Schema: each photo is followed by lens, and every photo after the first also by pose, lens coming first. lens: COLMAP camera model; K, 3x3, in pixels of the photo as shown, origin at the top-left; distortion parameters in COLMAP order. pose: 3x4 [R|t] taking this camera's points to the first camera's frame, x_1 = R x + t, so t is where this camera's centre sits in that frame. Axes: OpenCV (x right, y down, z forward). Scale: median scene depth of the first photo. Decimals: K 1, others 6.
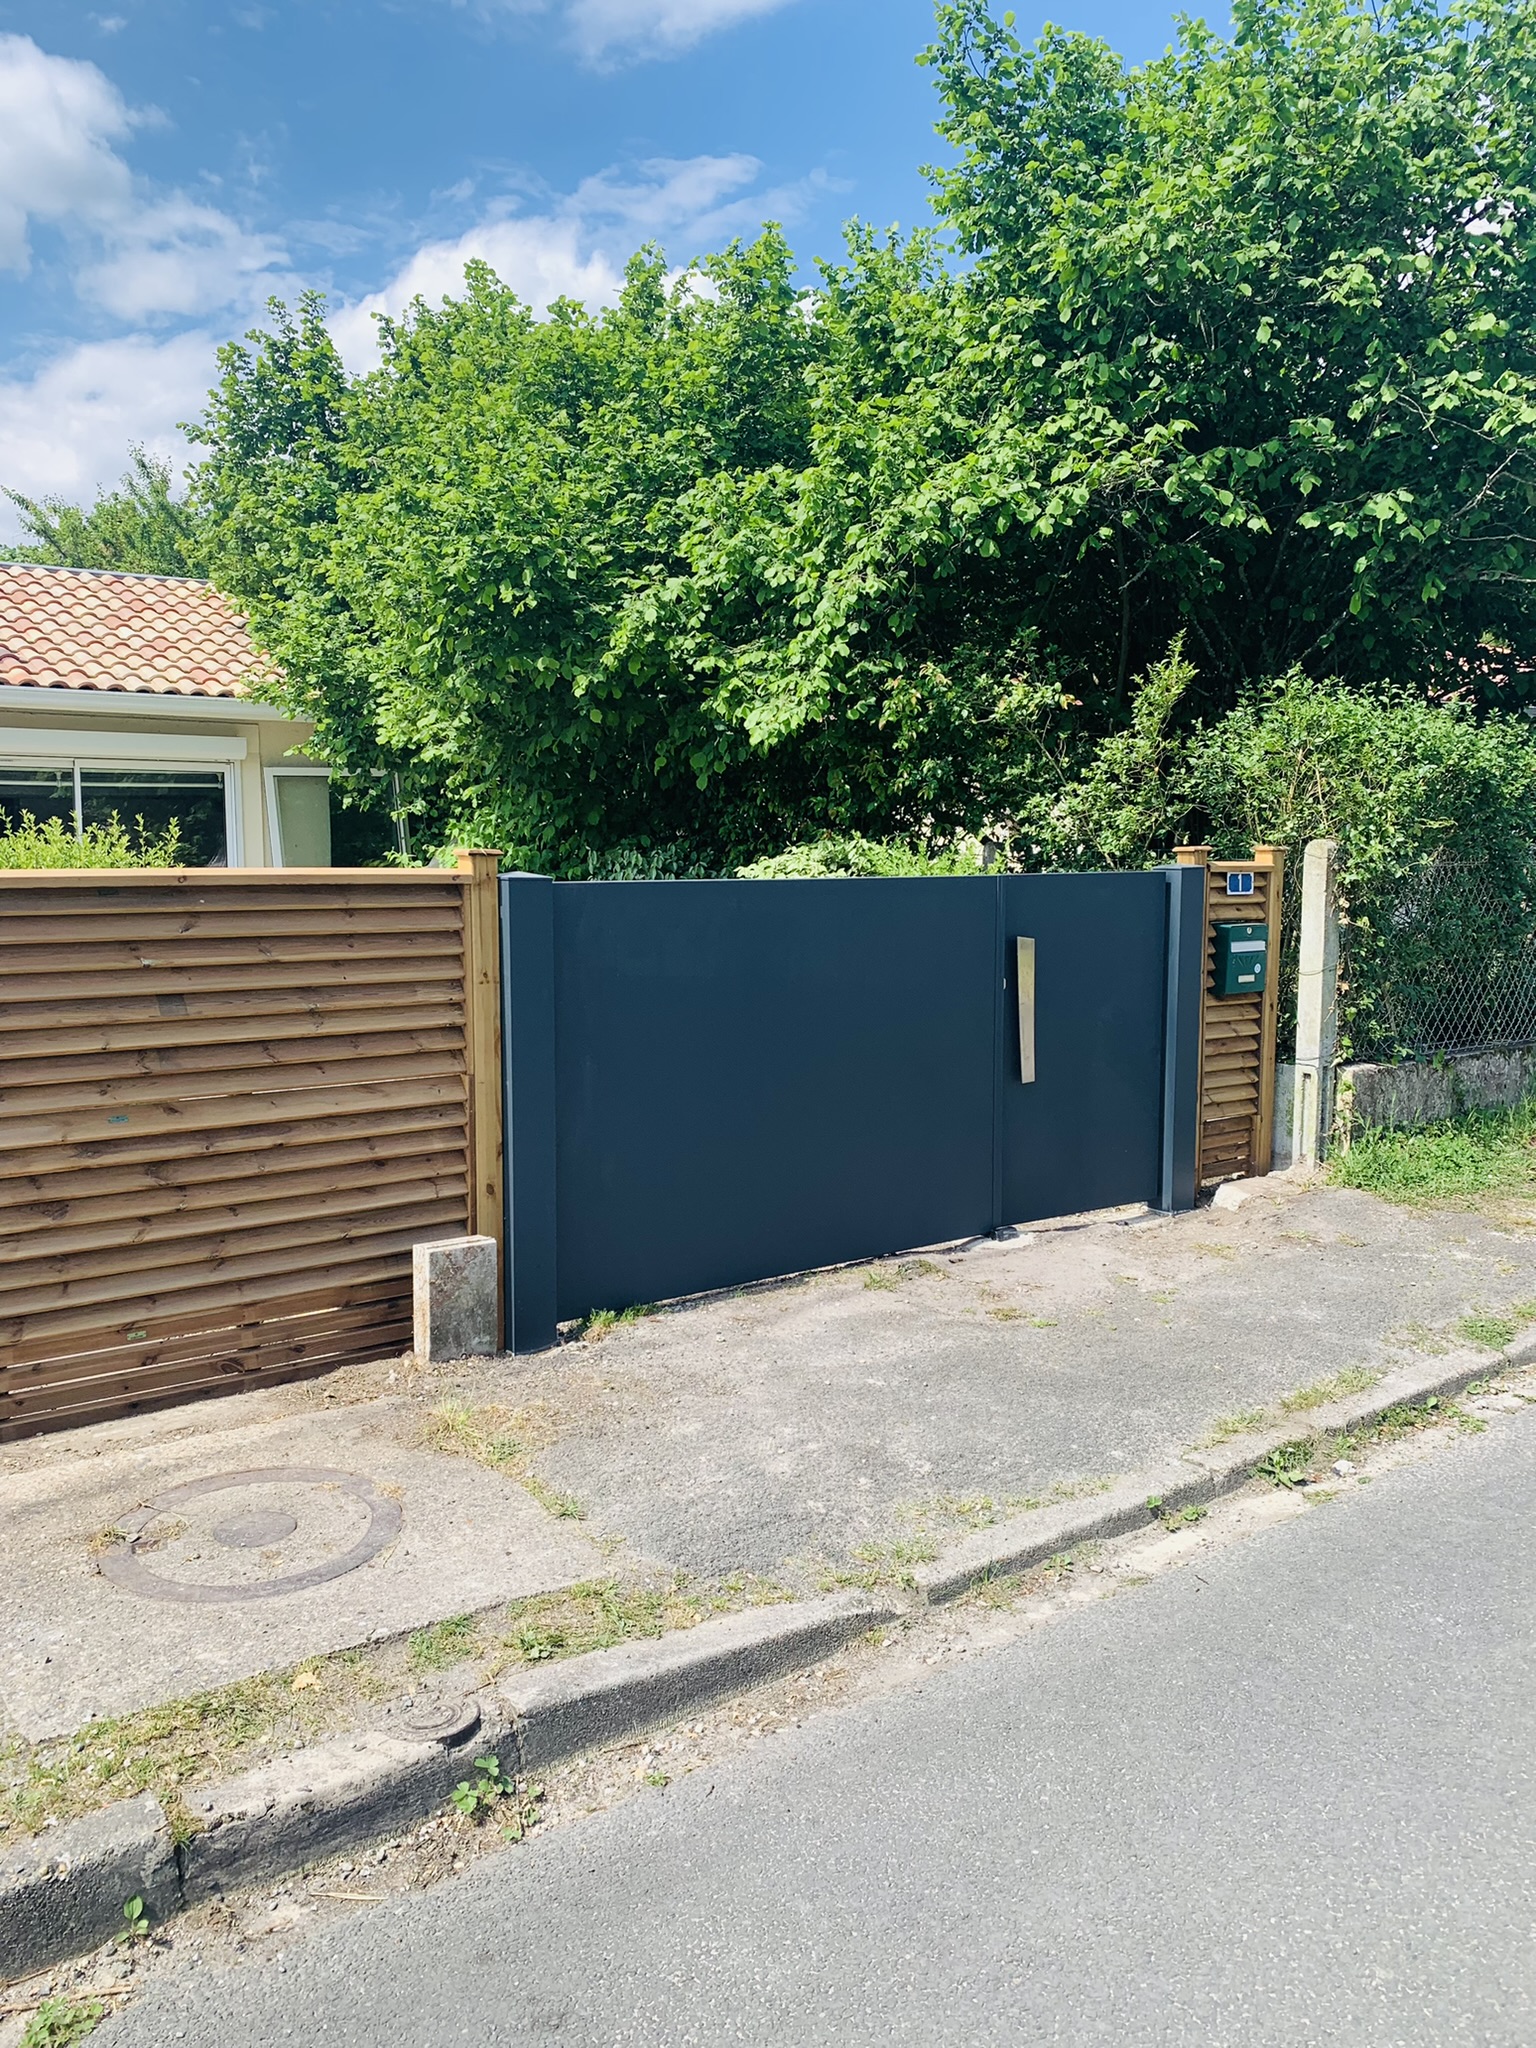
lens RADIAL K [[1573.1, 0, 755.6], [0, 1573.1, 1020.2], [0, 0, 1]] dist [0.073514, -0.103277]
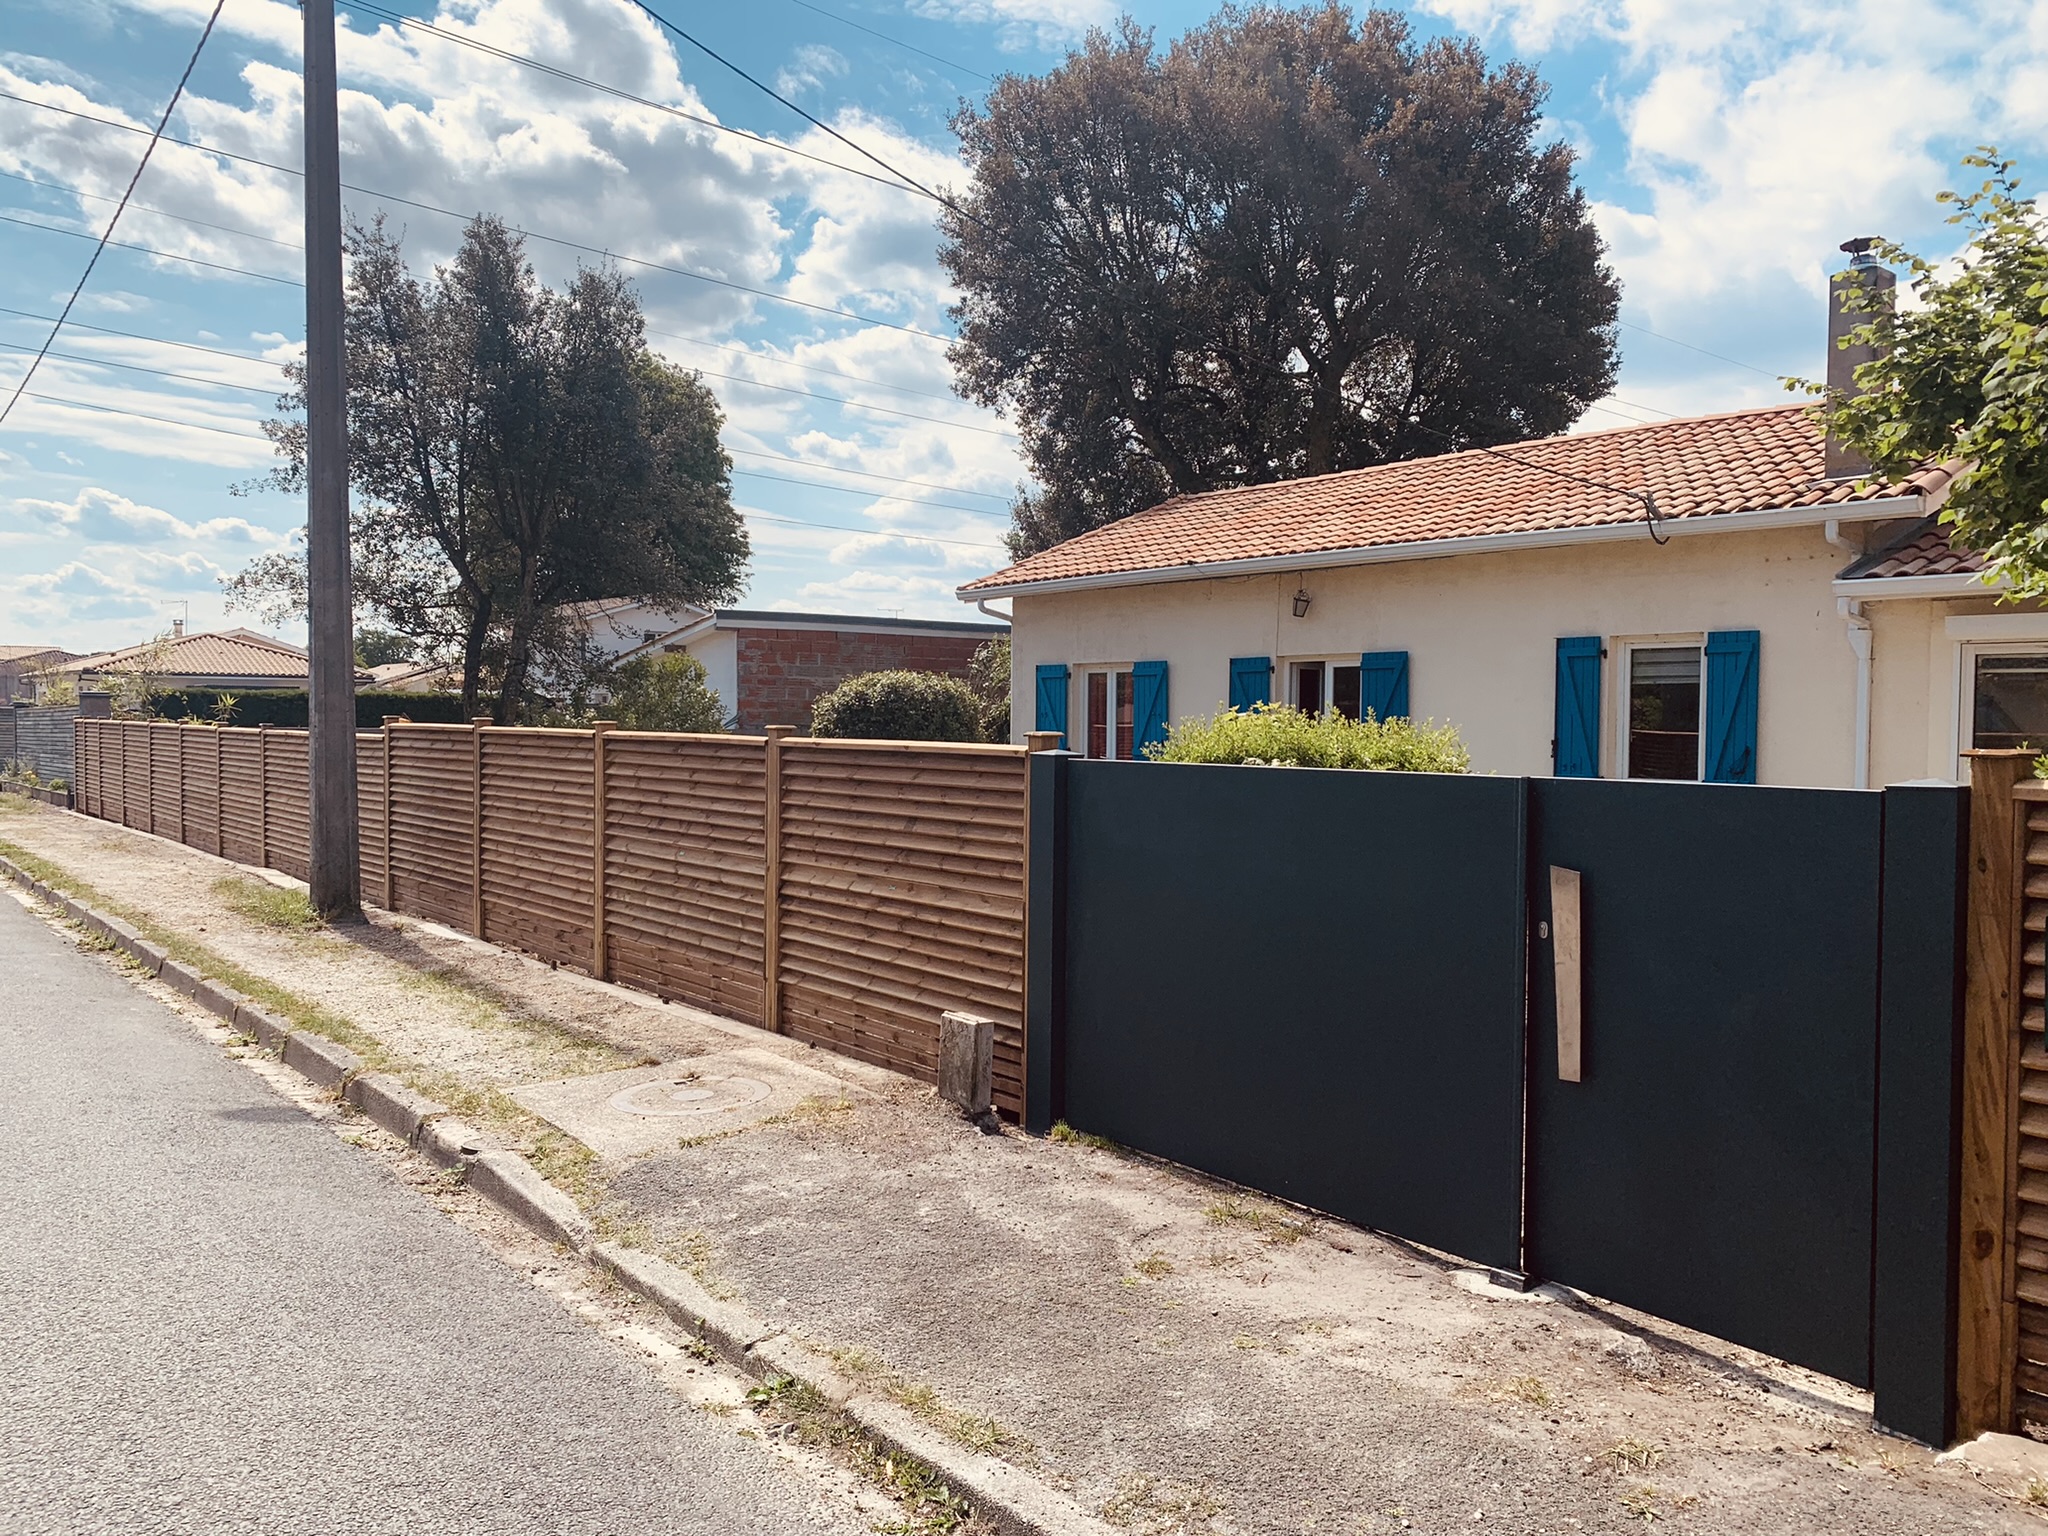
lens RADIAL K [[1561.6, 0, 1035.7], [0, 1561.6, 773.6], [0, 0, 1]] dist [0.036701, -0.037114]
pose [[0.028994, 0.030428, -0.999116, 1.219084], [-0.125011, 0.991799, 0.026577, -0.118022], [0.991732, 0.124130, 0.032560, 1.054136]]
